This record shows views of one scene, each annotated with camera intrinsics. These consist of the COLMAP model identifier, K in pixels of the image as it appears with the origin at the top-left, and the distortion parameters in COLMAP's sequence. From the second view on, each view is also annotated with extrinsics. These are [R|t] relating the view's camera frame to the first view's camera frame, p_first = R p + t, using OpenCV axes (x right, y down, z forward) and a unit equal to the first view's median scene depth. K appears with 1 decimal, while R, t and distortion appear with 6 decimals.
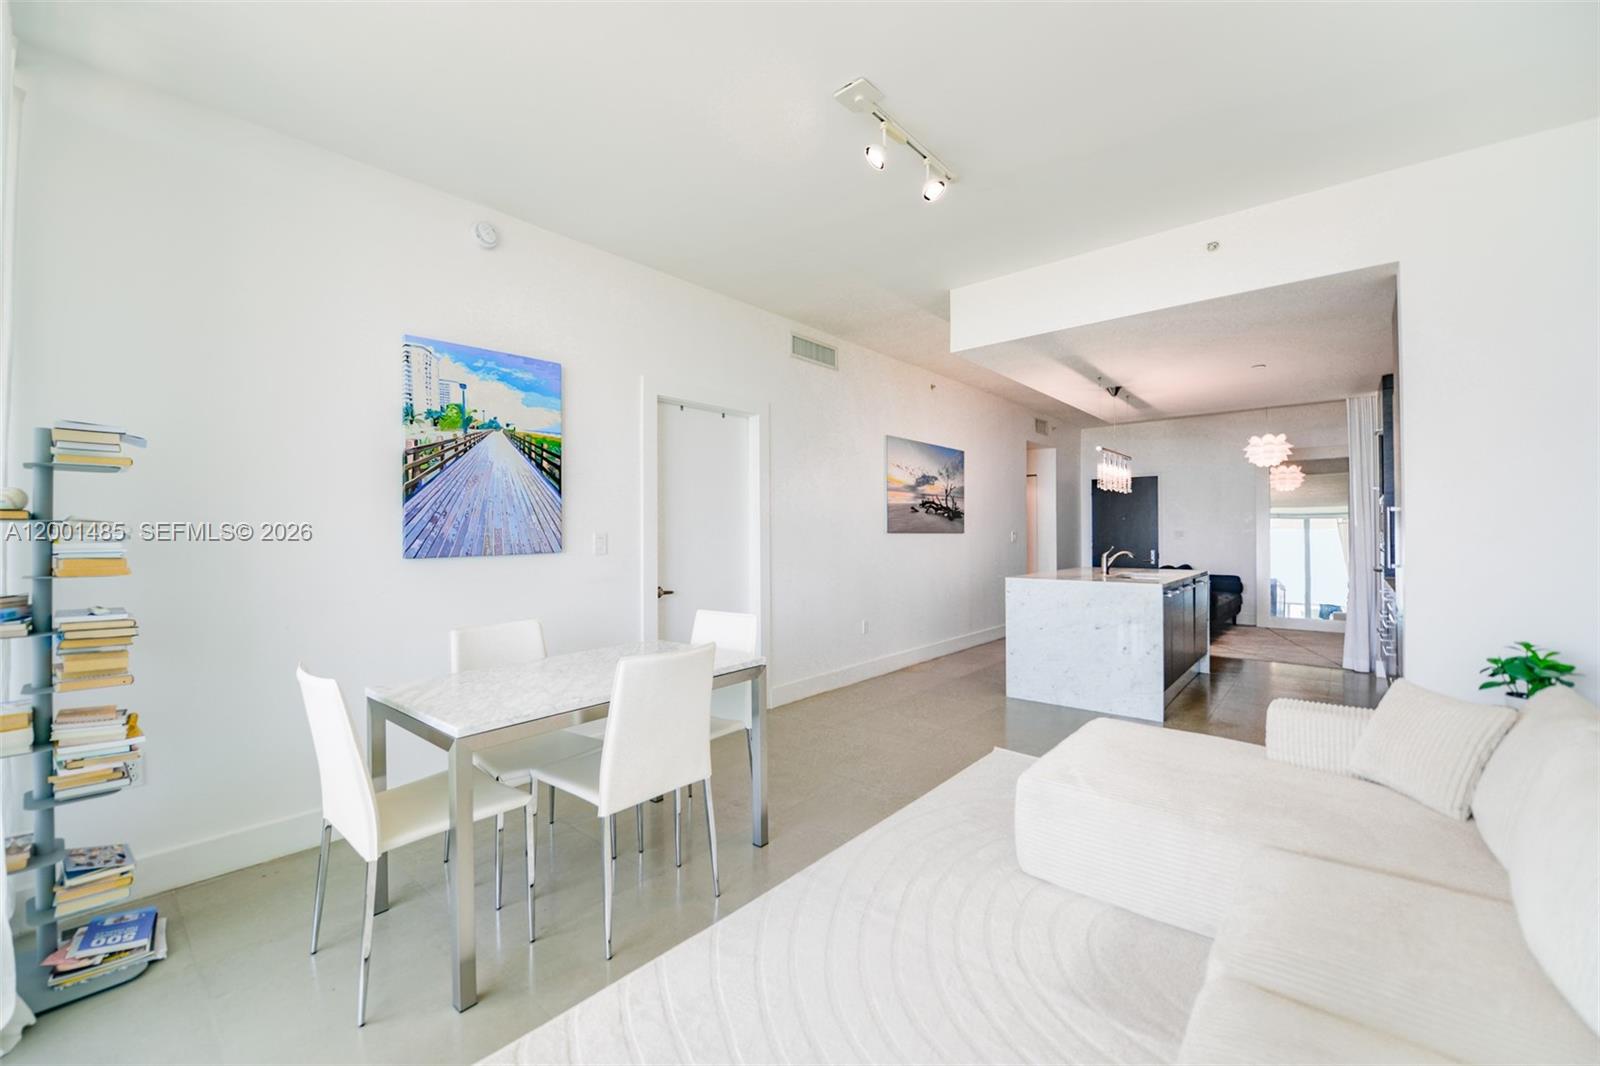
lens RADIAL K [[657.6, 0, 803.2], [0, 657.6, 530.1], [0, 0, 1]] dist [-0.010827, -0.003355]
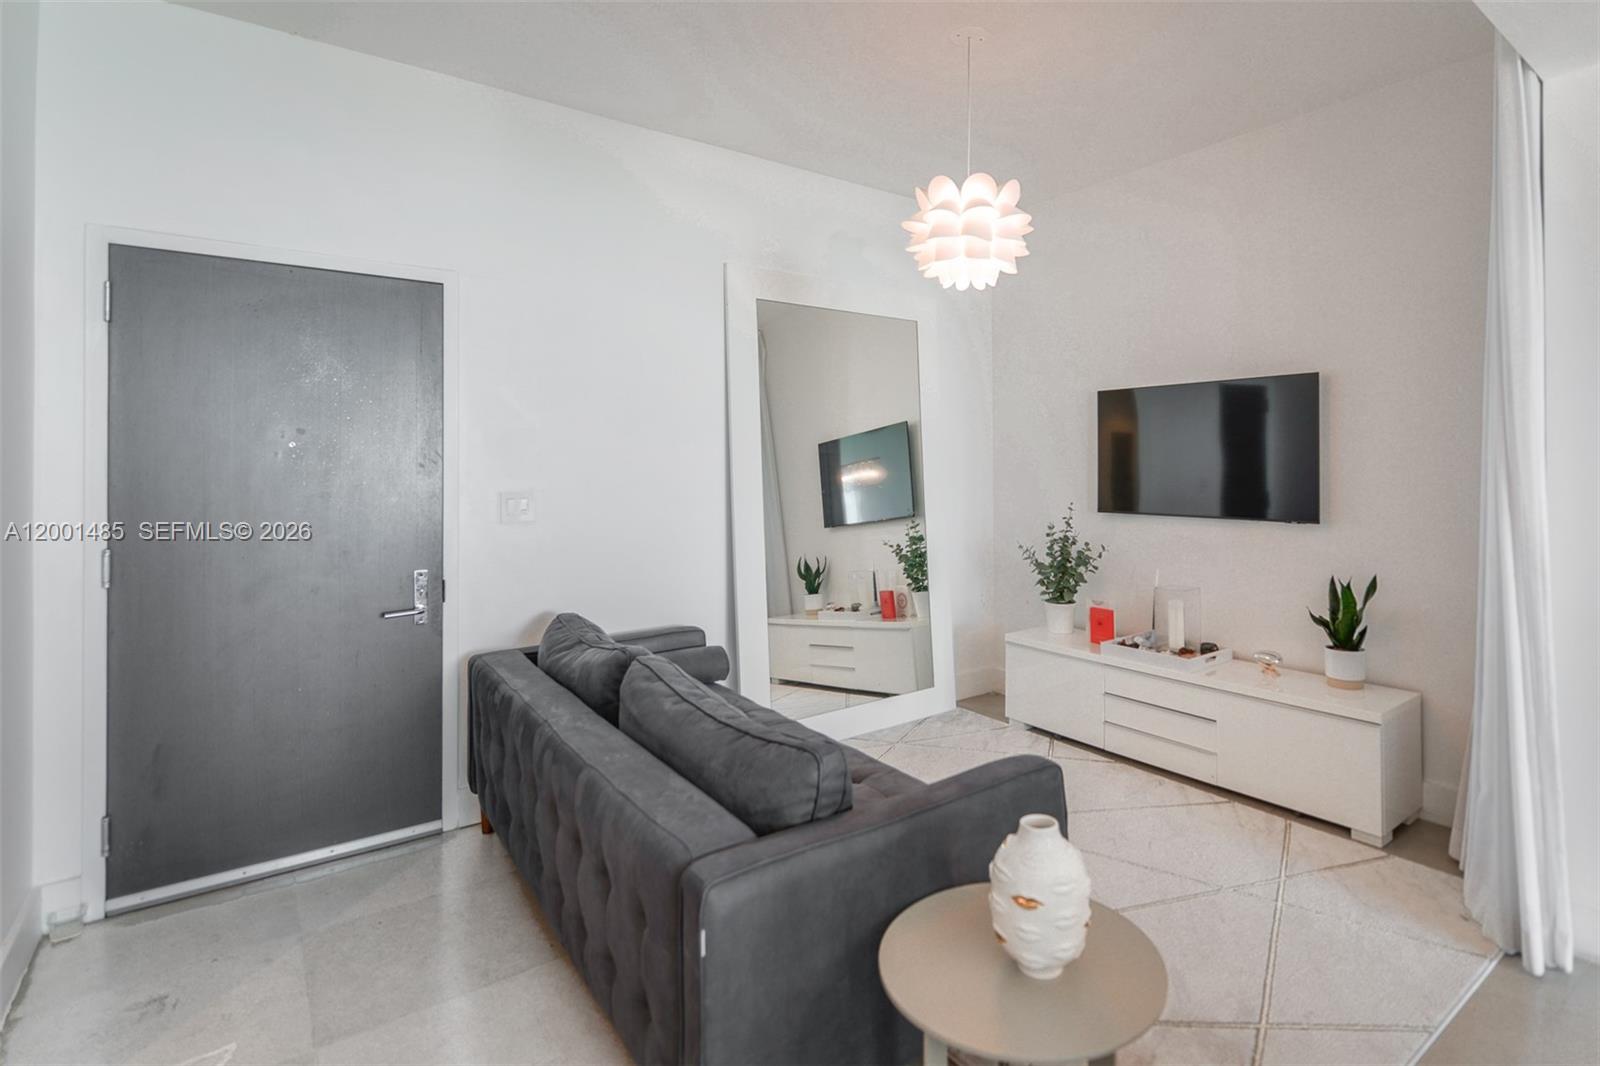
lens RADIAL K [[768.4, 0, 861.4], [0, 768.4, 465.0], [0, 0, 1]] dist [-0.002599, -0.000320]
pose [[0.205156, 0.003816, 0.978722, 0.345301], [0.002918, 0.999986, -0.004511, -0.011589], [-0.978725, 0.003781, 0.205141, 0.966368]]
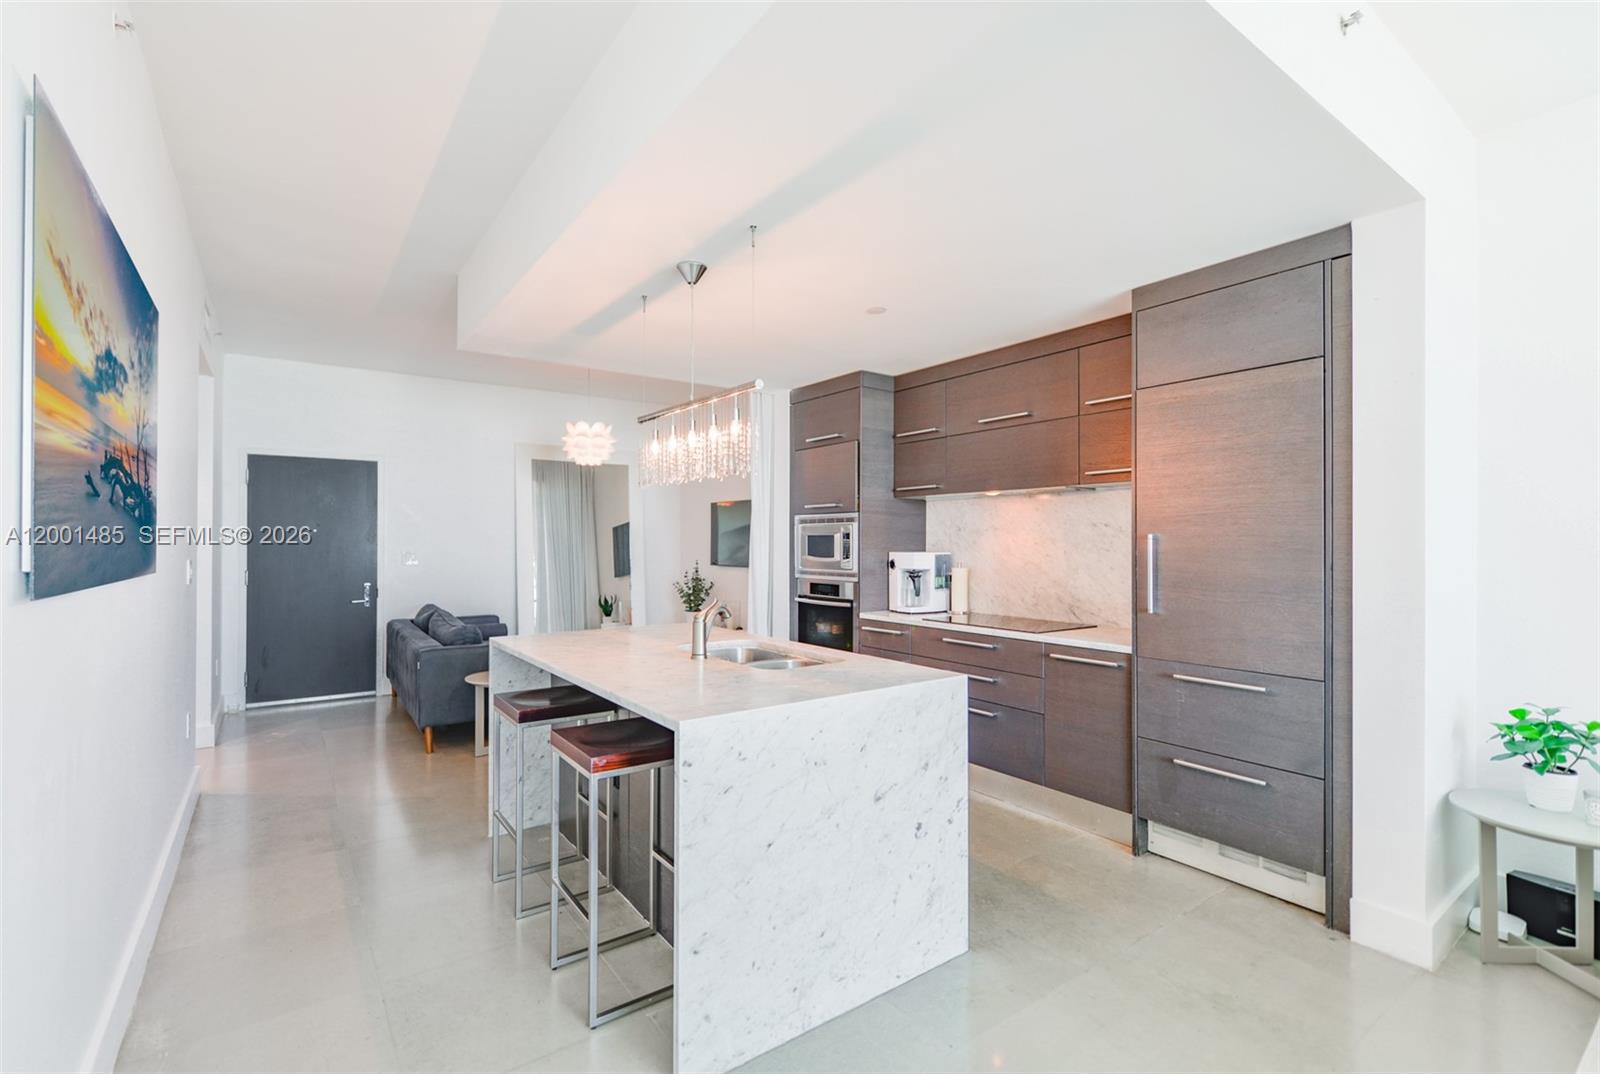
lens RADIAL K [[718.7, 0, 788.0], [0, 718.7, 539.6], [0, 0, 1]] dist [-0.001639, 0.000006]
pose [[0.255083, 0.006303, 0.966899, -0.011813], [-0.002583, 0.999980, -0.005837, -0.010169], [-0.966916, -0.001009, 0.255094, 0.571035]]
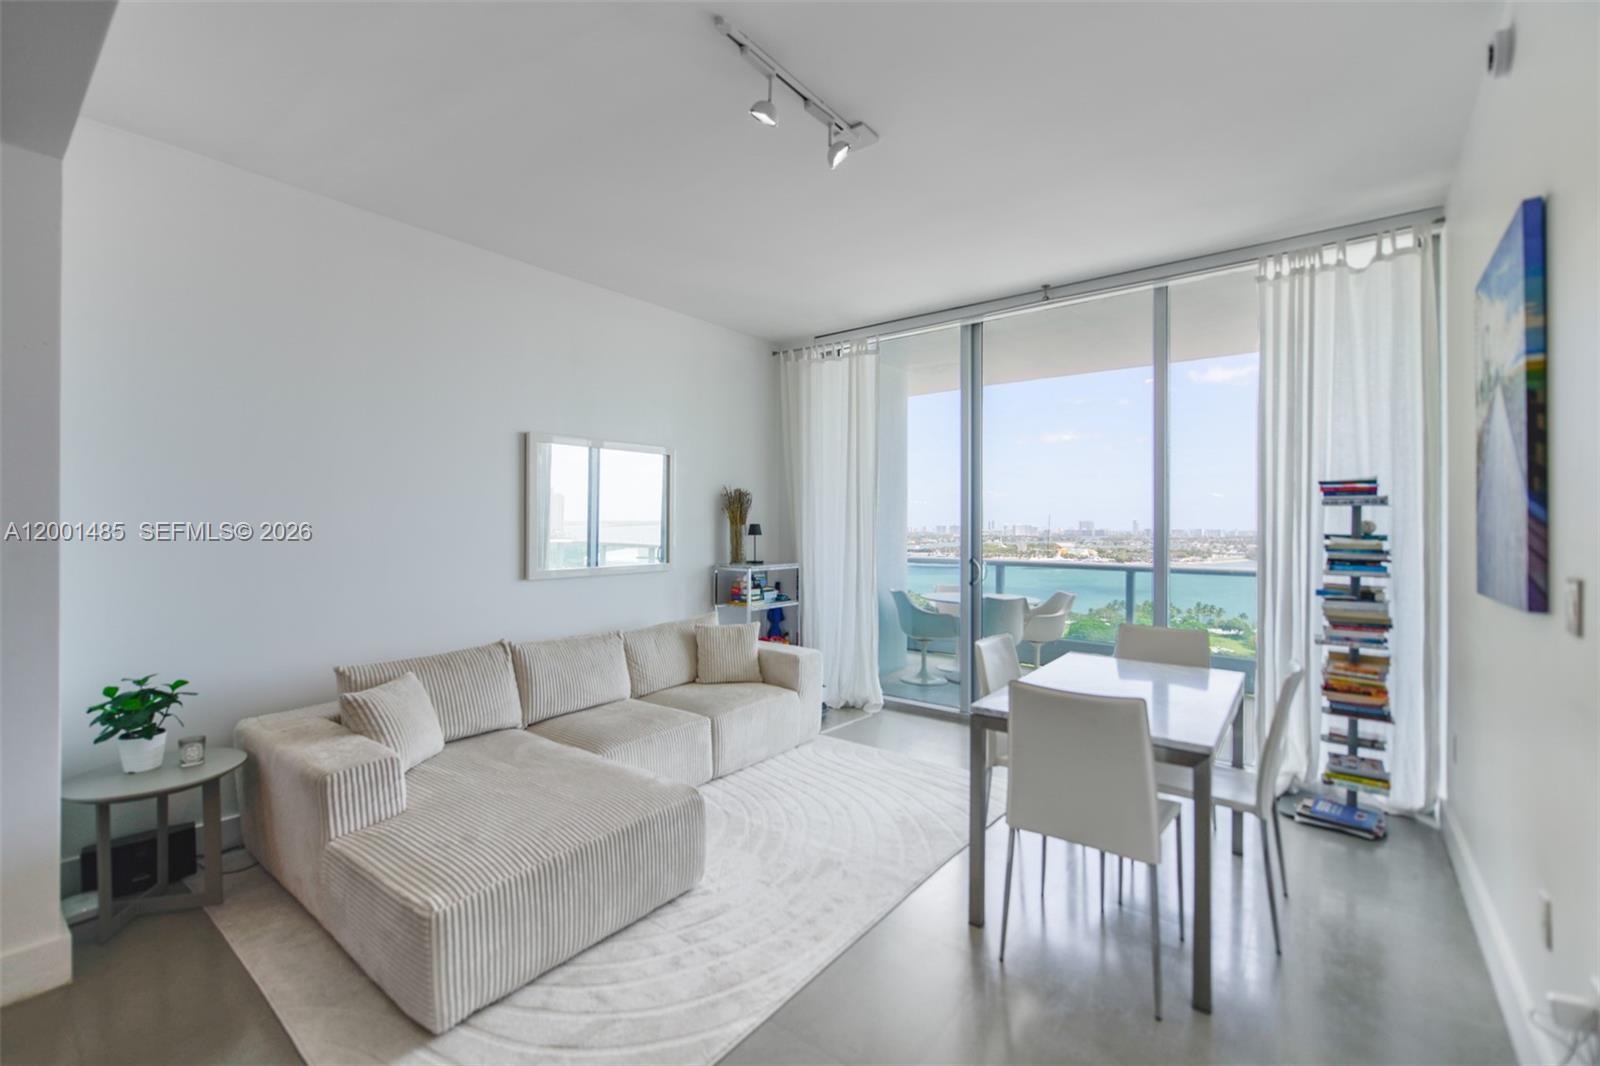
lens RADIAL K [[688.5, 0, 792.3], [0, 688.5, 525.5], [0, 0, 1]] dist [0.001269, -0.000134]
pose [[-0.999154, -0.000791, -0.041113, 0.072327], [-0.000802, 1.000000, 0.000259, -0.013508], [0.041113, 0.000292, -0.999154, 0.672163]]
